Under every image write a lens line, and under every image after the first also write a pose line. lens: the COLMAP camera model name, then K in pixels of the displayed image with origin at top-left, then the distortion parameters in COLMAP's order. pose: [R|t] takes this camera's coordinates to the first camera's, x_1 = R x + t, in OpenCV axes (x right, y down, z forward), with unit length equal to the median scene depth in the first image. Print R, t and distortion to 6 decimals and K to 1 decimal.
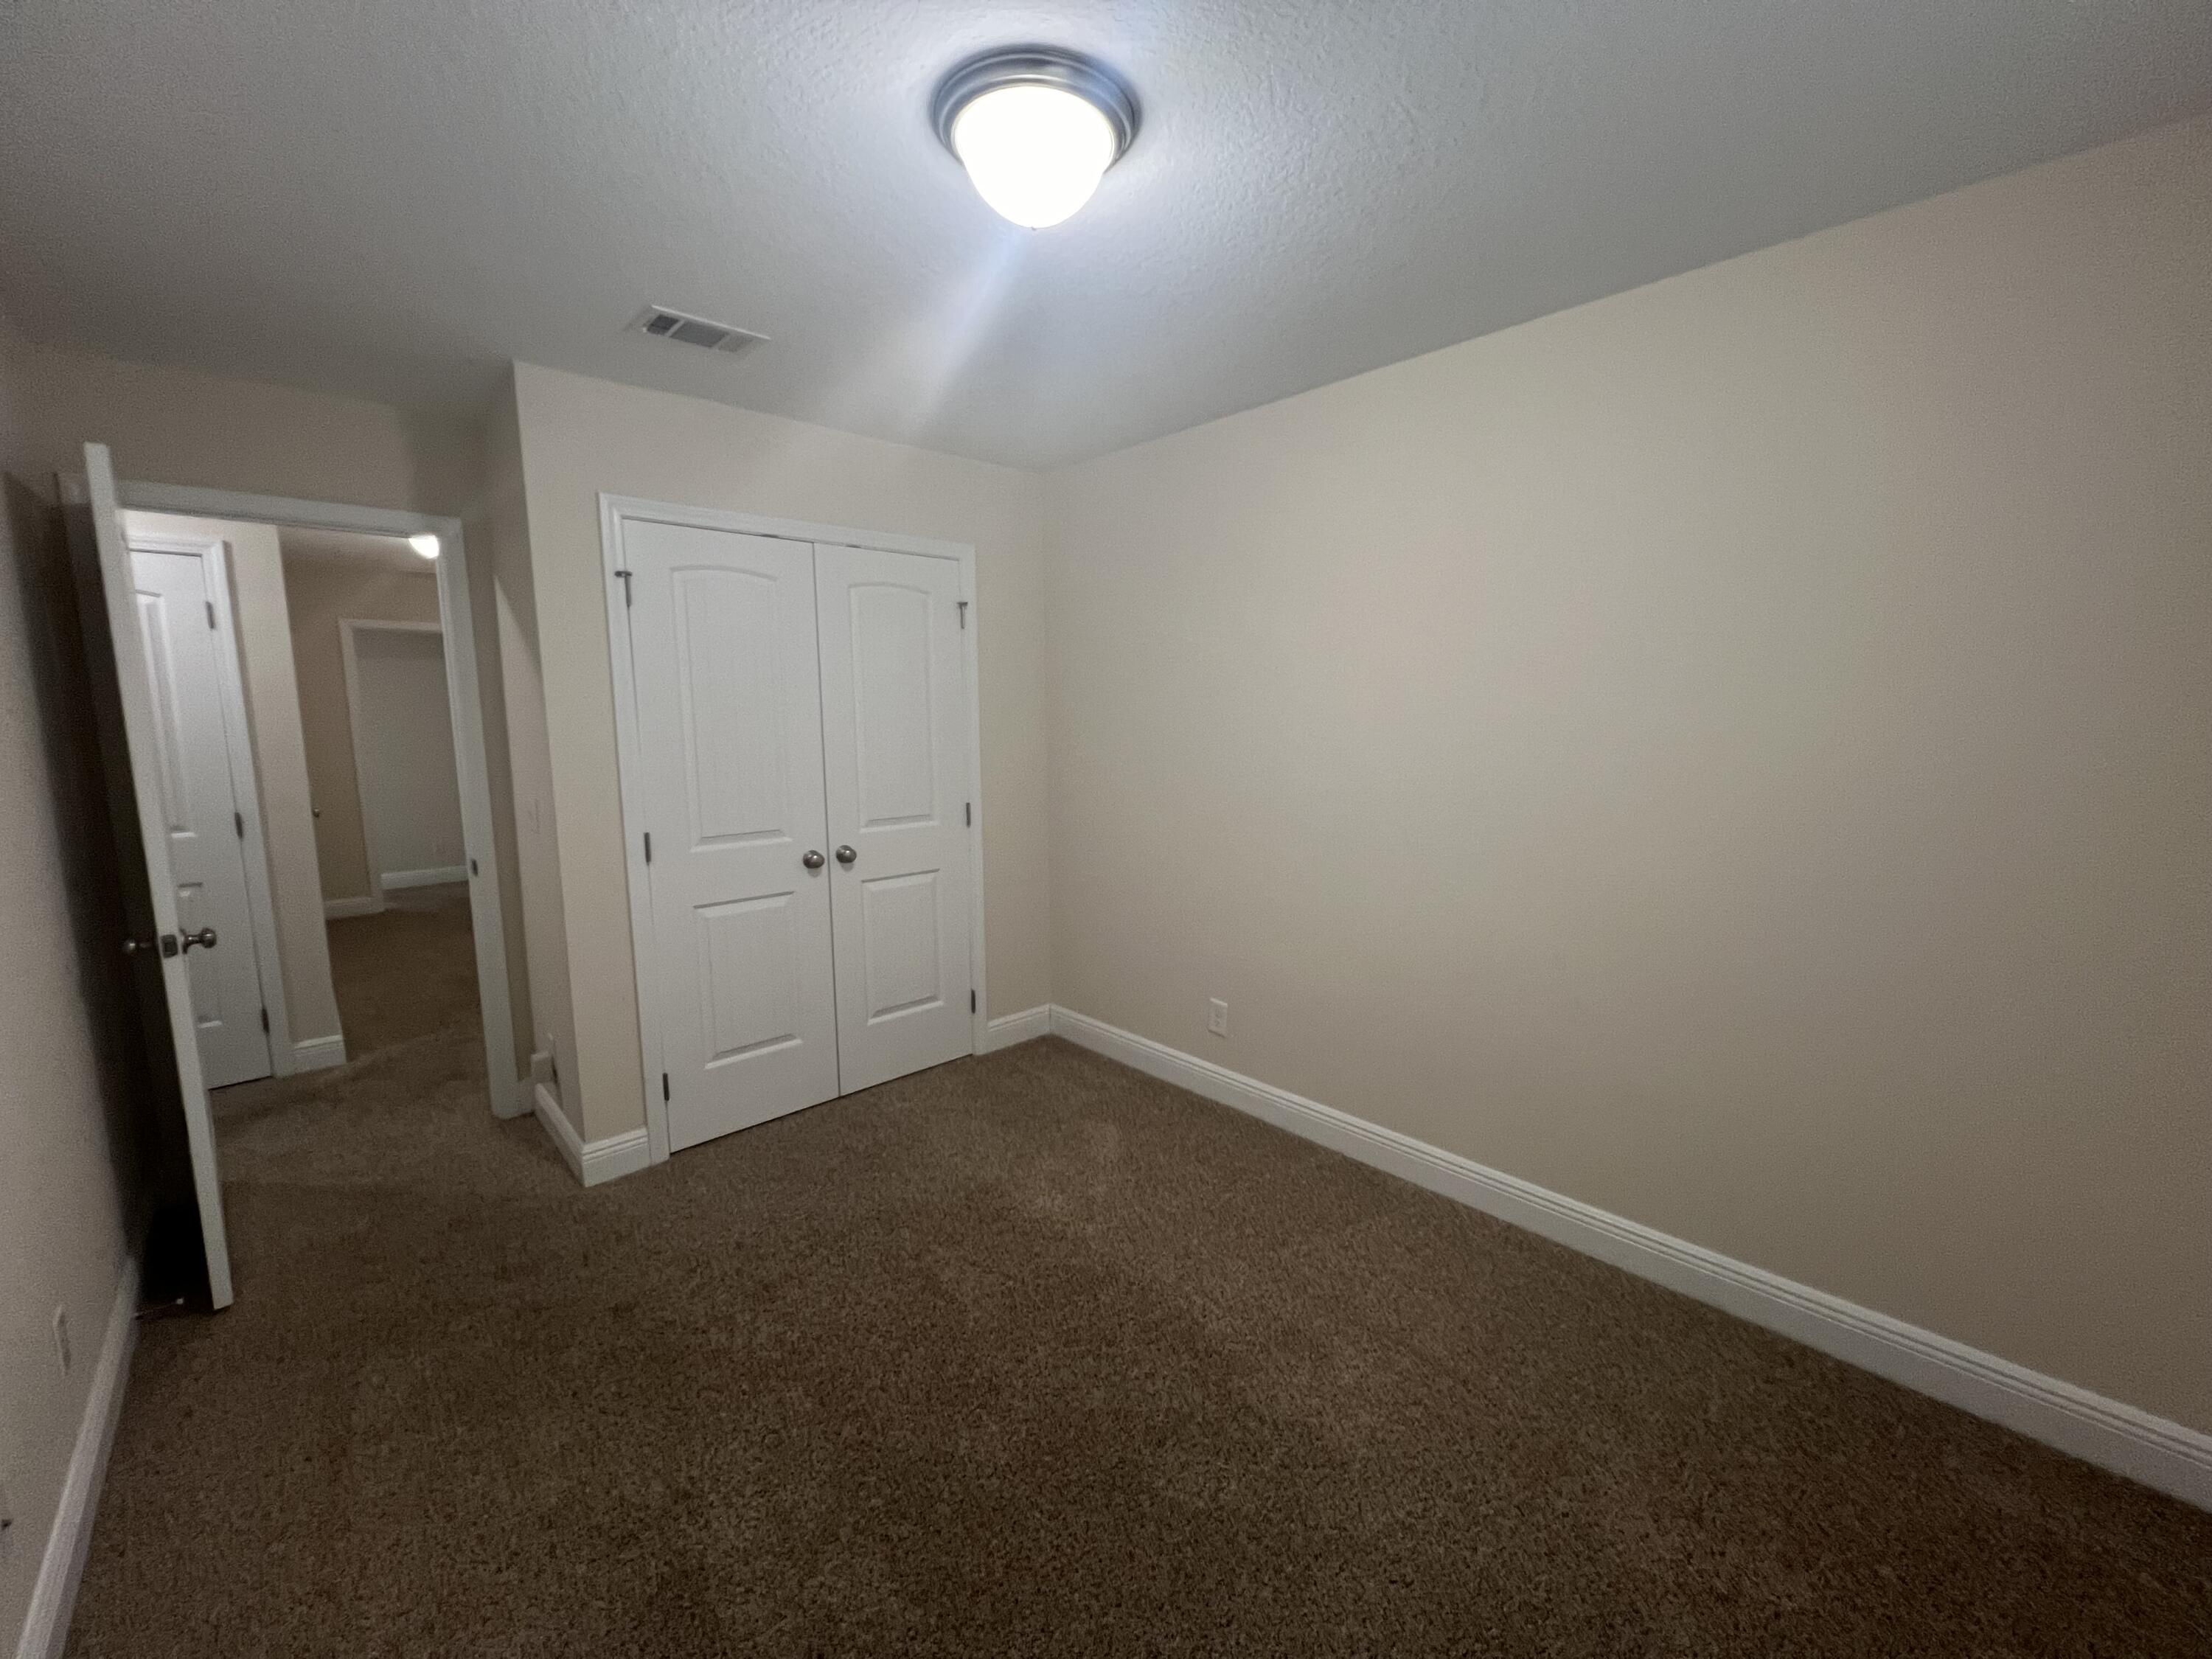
lens RADIAL K [[882.0, 0, 1103.3], [0, 882.0, 832.8], [0, 0, 1]] dist [-0.003446, 0.000565]
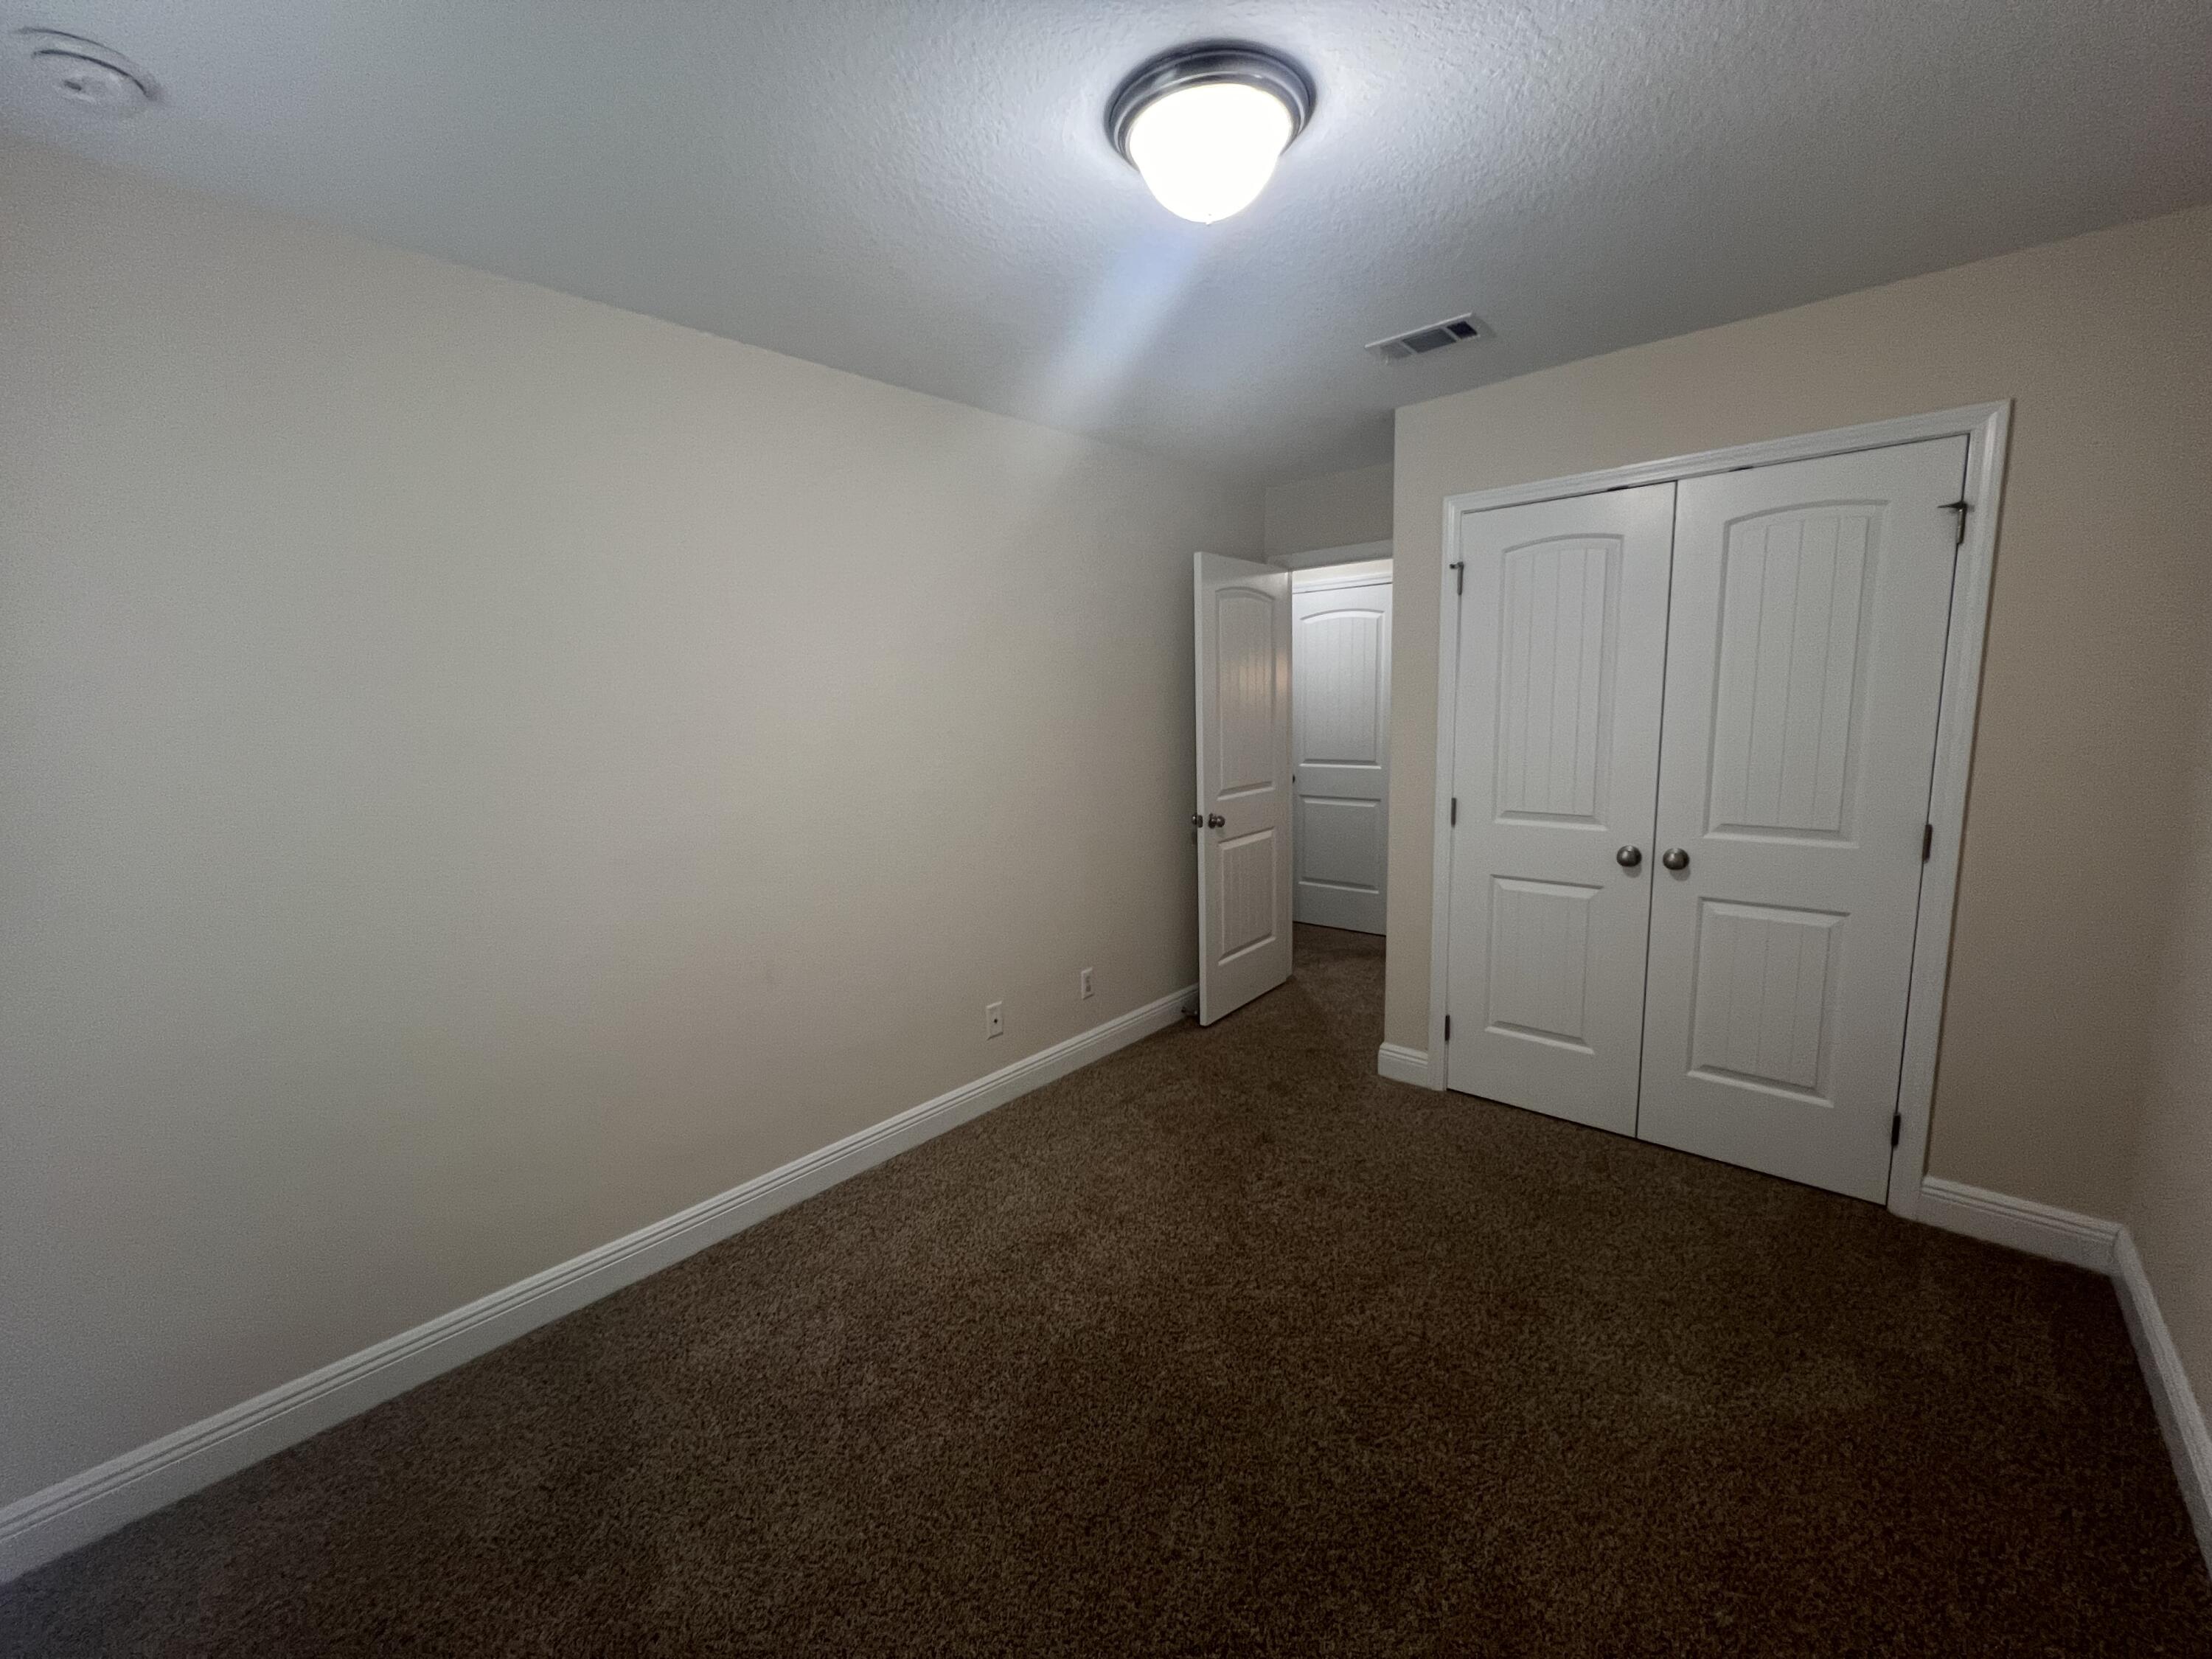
lens RADIAL K [[882.0, 0, 1085.7], [0, 882.0, 838.1], [0, 0, 1]] dist [-0.003446, 0.000565]
pose [[0.073318, 0.165220, -0.983528, 0.523480], [-0.106616, 0.981829, 0.156987, -0.072651], [0.991593, 0.093350, 0.089601, 0.425213]]
